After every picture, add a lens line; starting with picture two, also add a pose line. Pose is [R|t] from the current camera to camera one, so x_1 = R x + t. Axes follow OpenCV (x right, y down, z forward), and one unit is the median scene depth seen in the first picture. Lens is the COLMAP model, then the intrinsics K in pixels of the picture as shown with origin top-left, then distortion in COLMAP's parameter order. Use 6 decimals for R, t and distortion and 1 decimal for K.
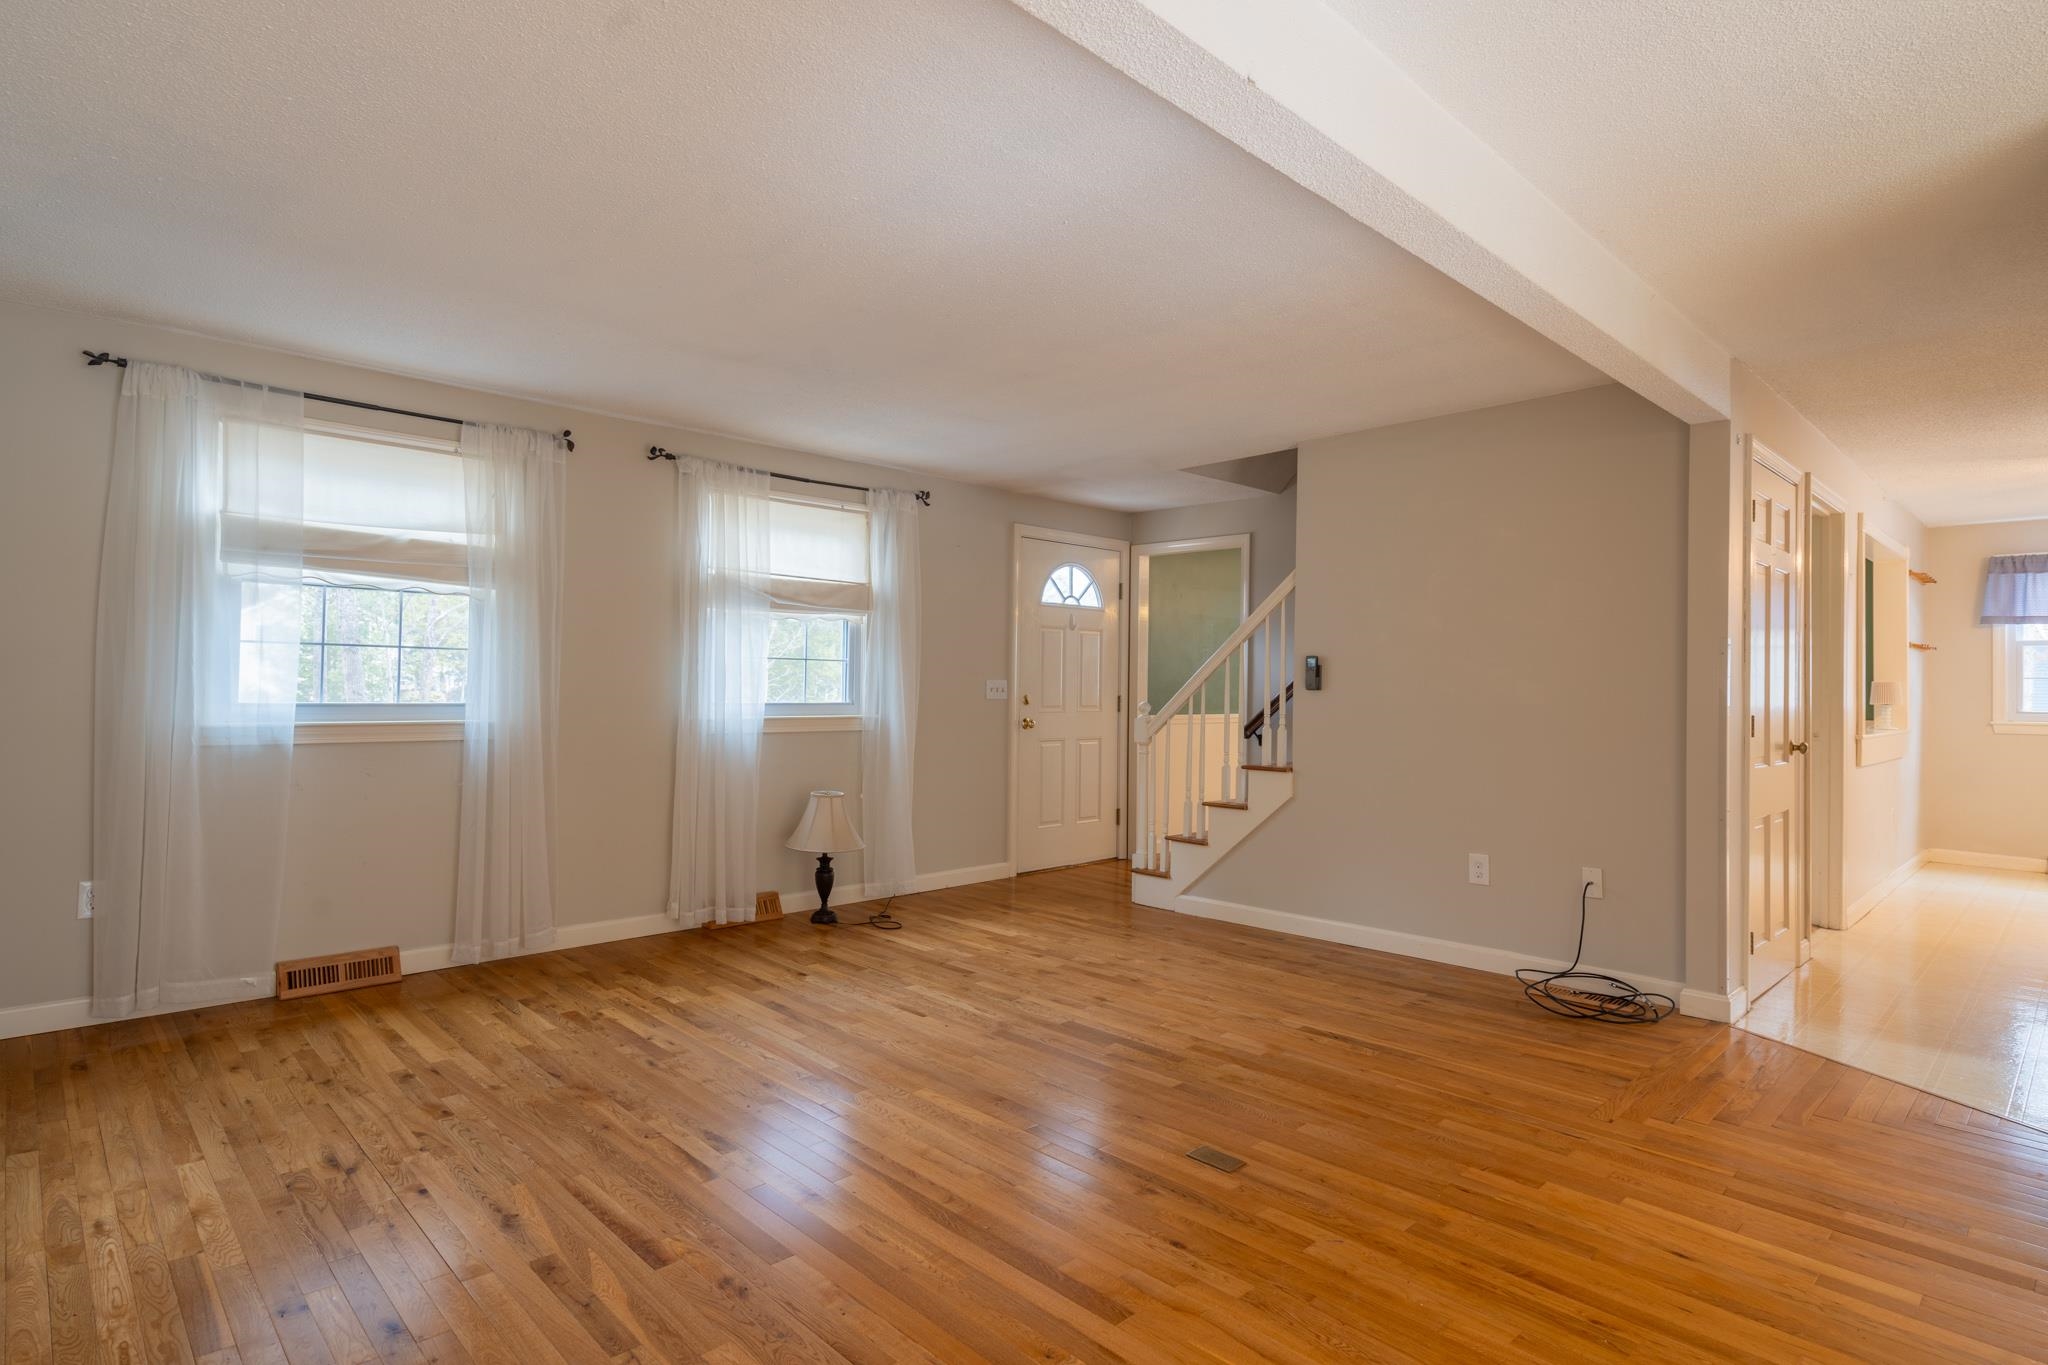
lens RADIAL K [[1039.3, 0, 1016.9], [0, 1039.3, 672.6], [0, 0, 1]] dist [-0.002960, 0.000661]
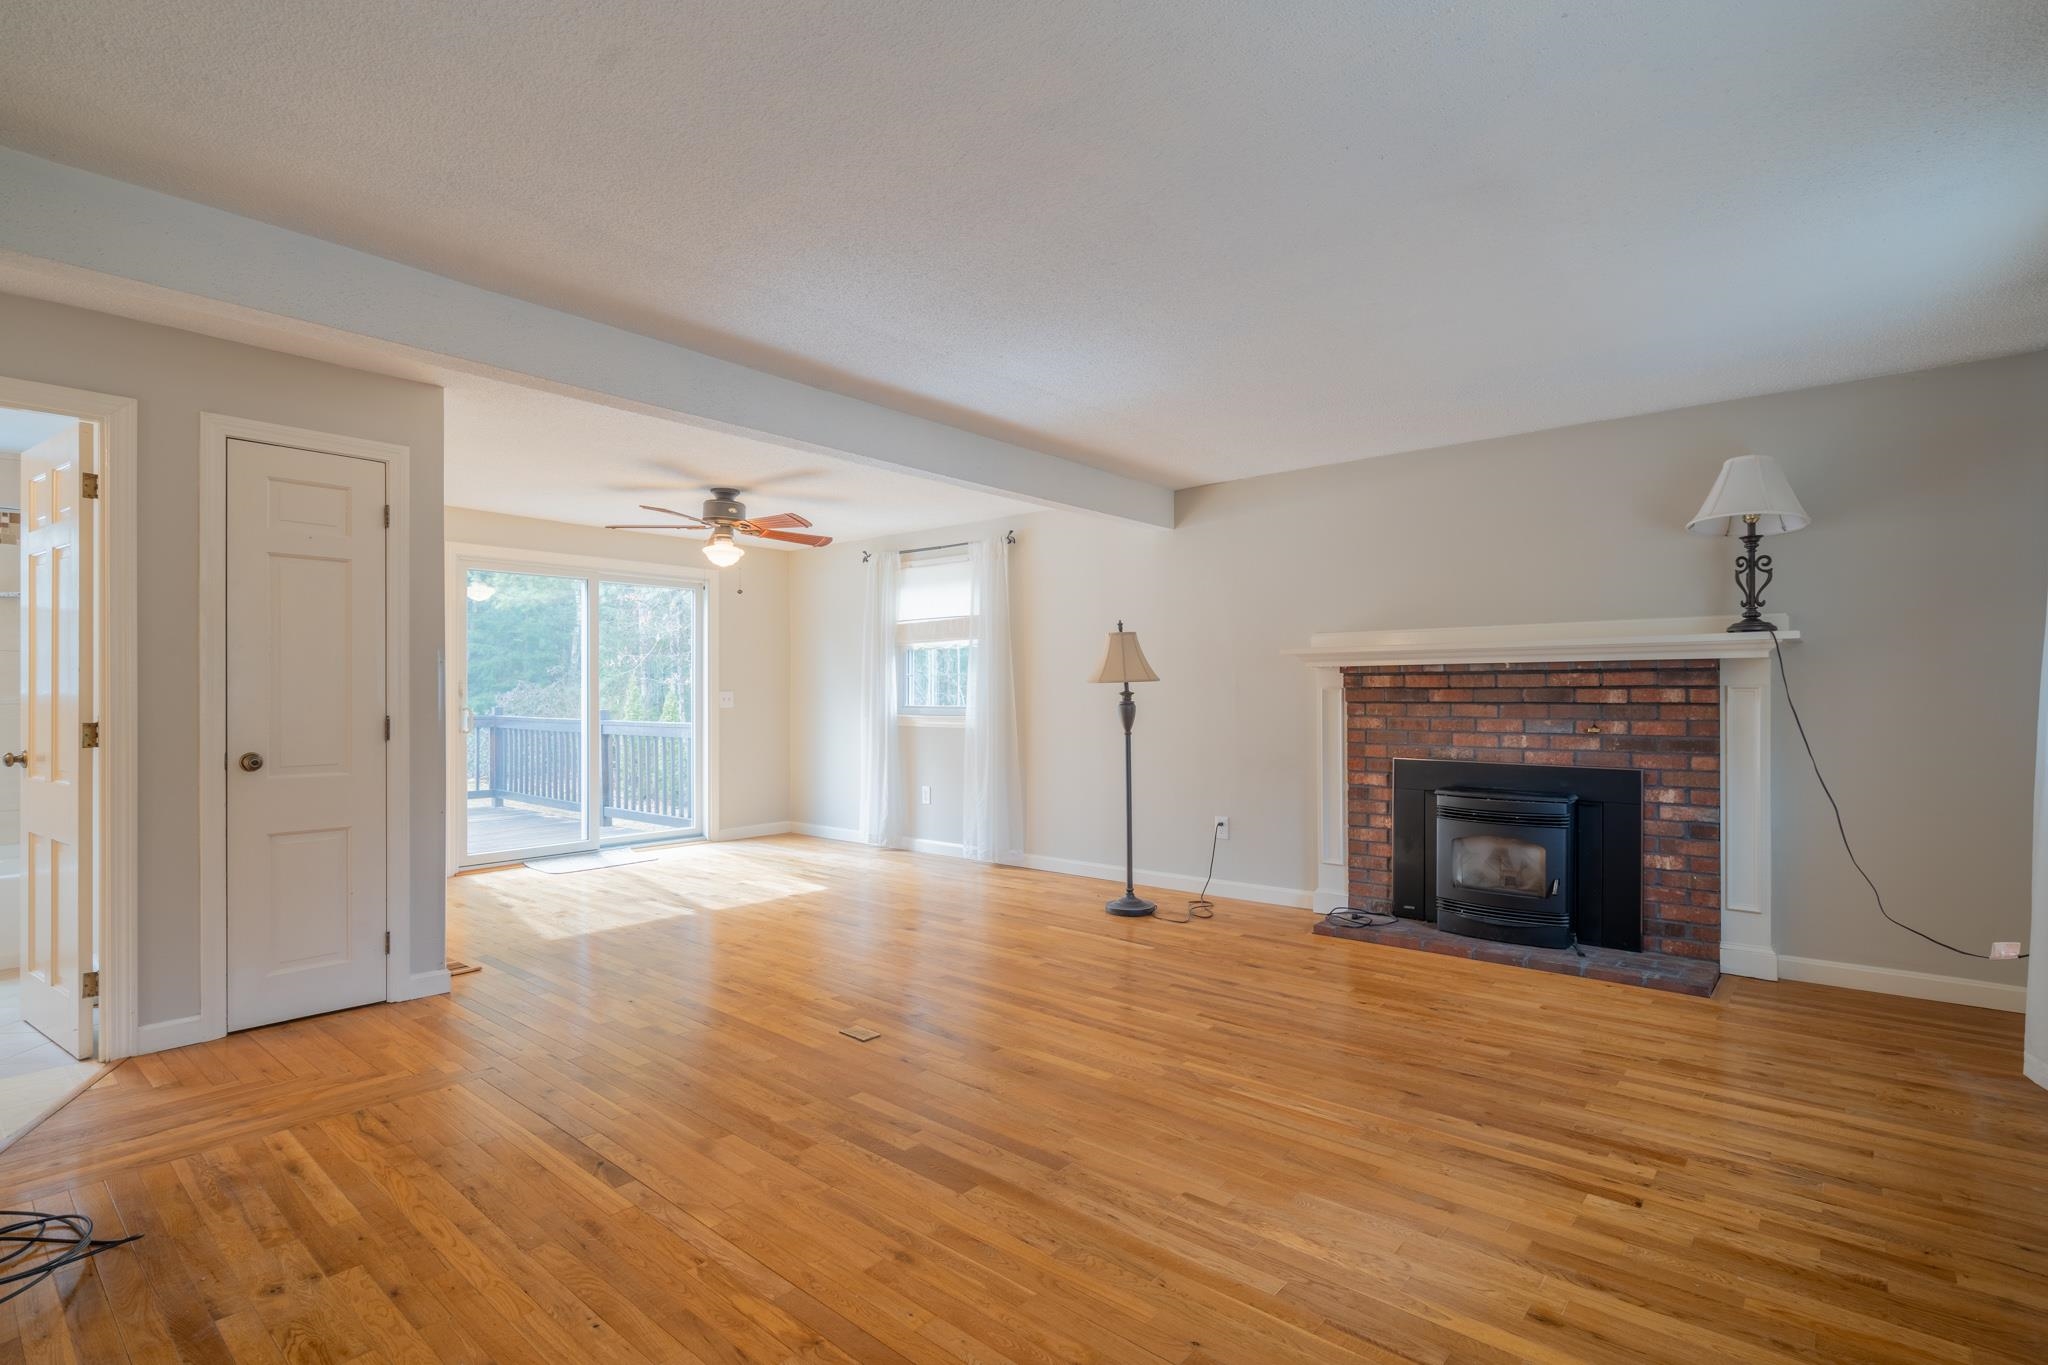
lens RADIAL K [[994.8, 0, 1011.9], [0, 994.8, 683.1], [0, 0, 1]] dist [-0.006749, 0.002241]
pose [[-0.996005, -0.009031, -0.088841, 0.079263], [-0.006769, 0.999646, -0.025737, 0.026476], [0.089042, -0.025033, -0.995713, 1.652667]]
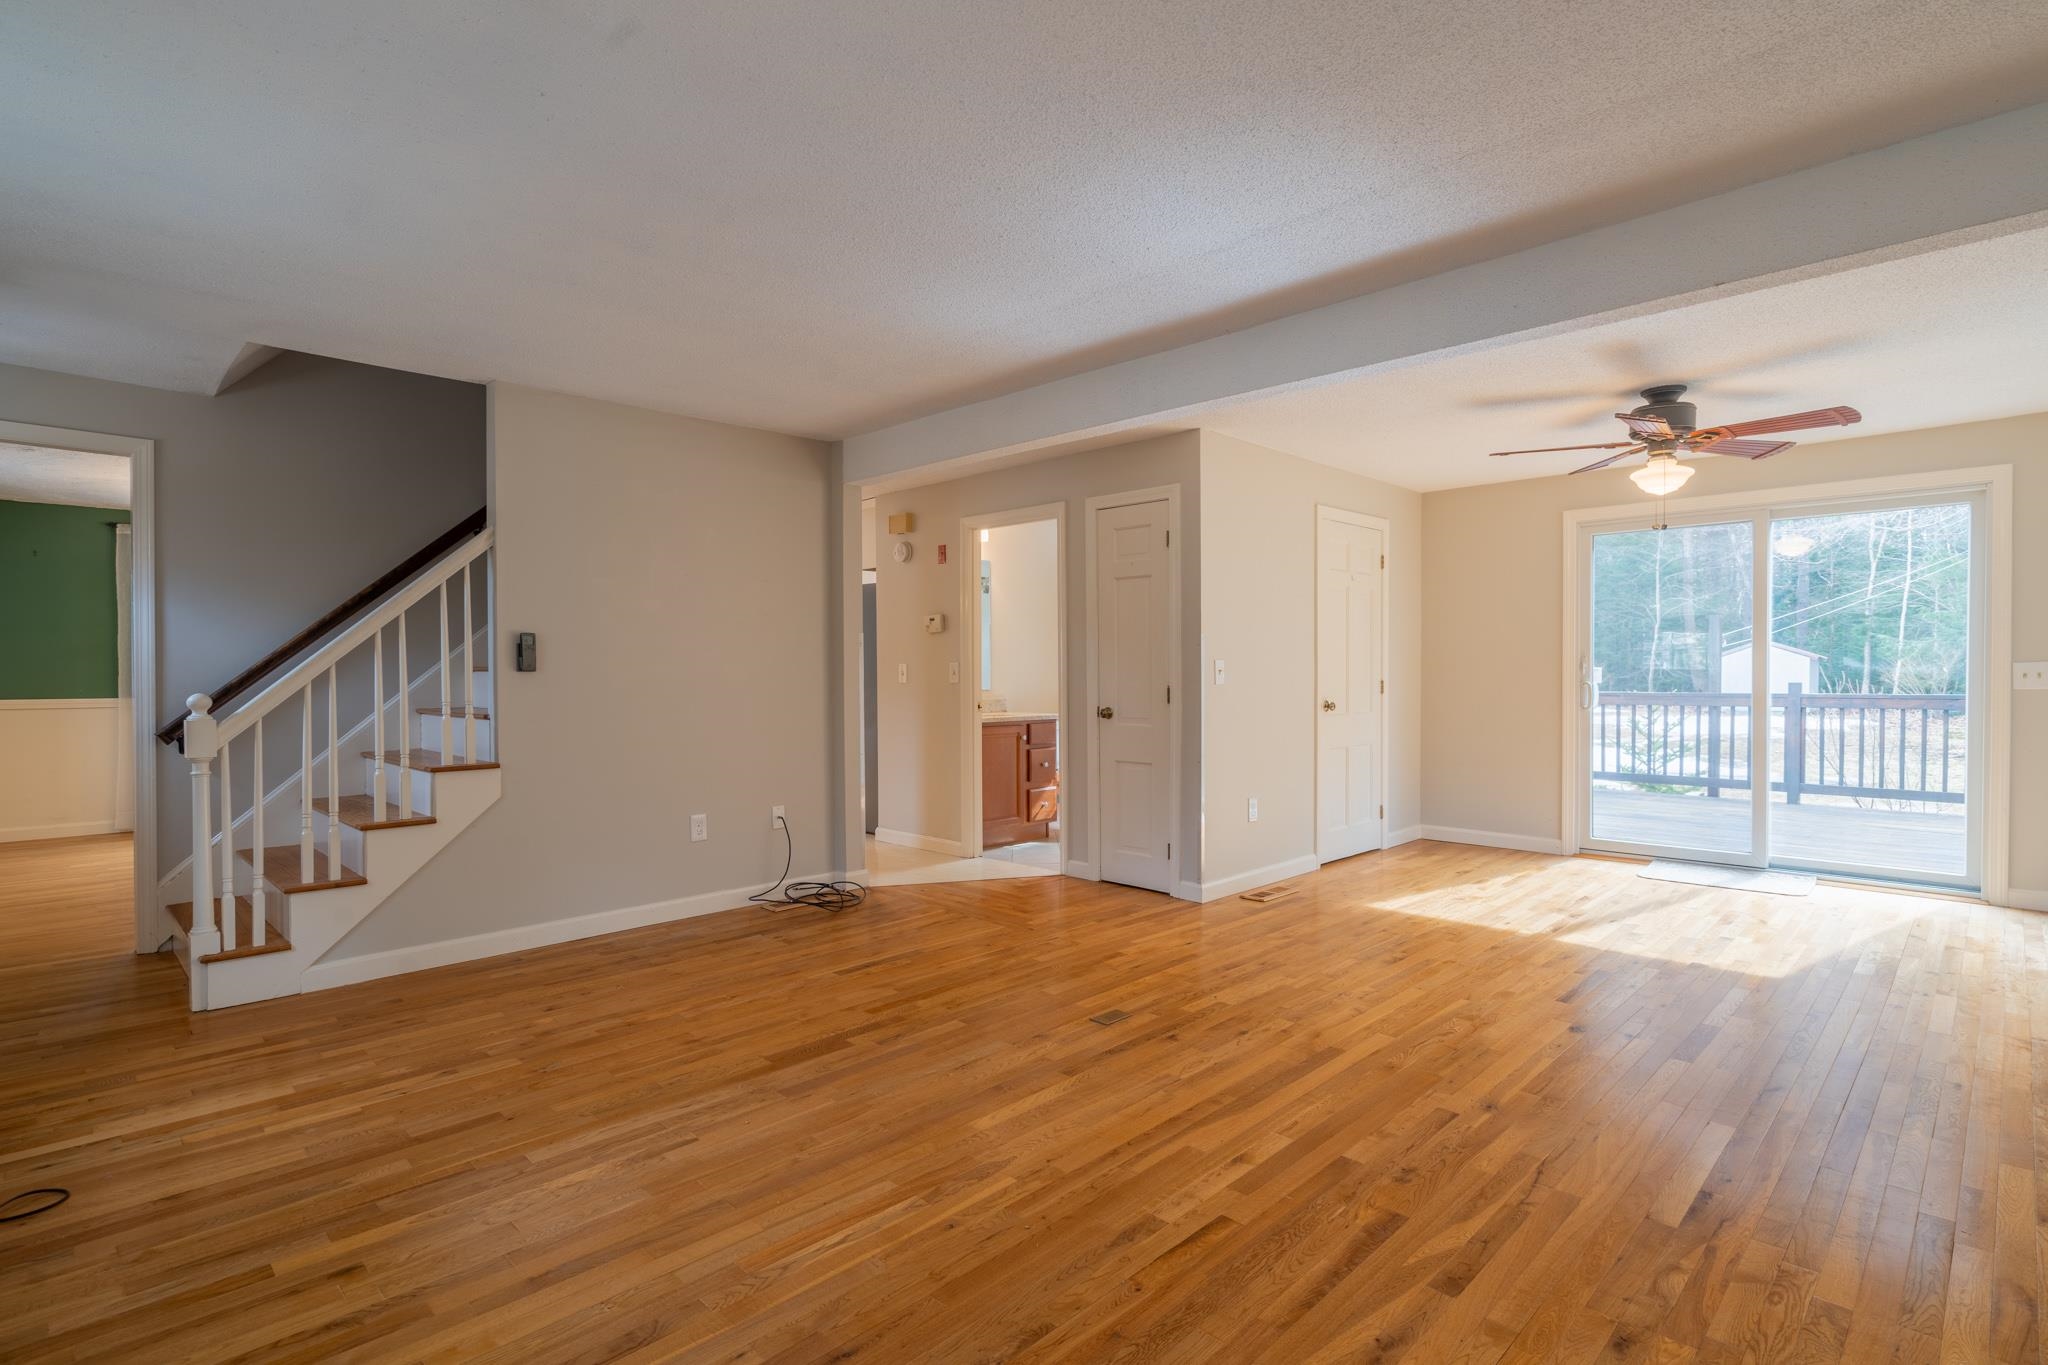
lens RADIAL K [[994.8, 0, 1007.1], [0, 994.8, 689.7], [0, 0, 1]] dist [-0.006749, 0.002241]
pose [[-0.005635, -0.030337, 0.999524, -0.768683], [-0.010336, 0.999488, 0.030278, 0.003488], [-0.999931, -0.010161, -0.005946, 0.811795]]
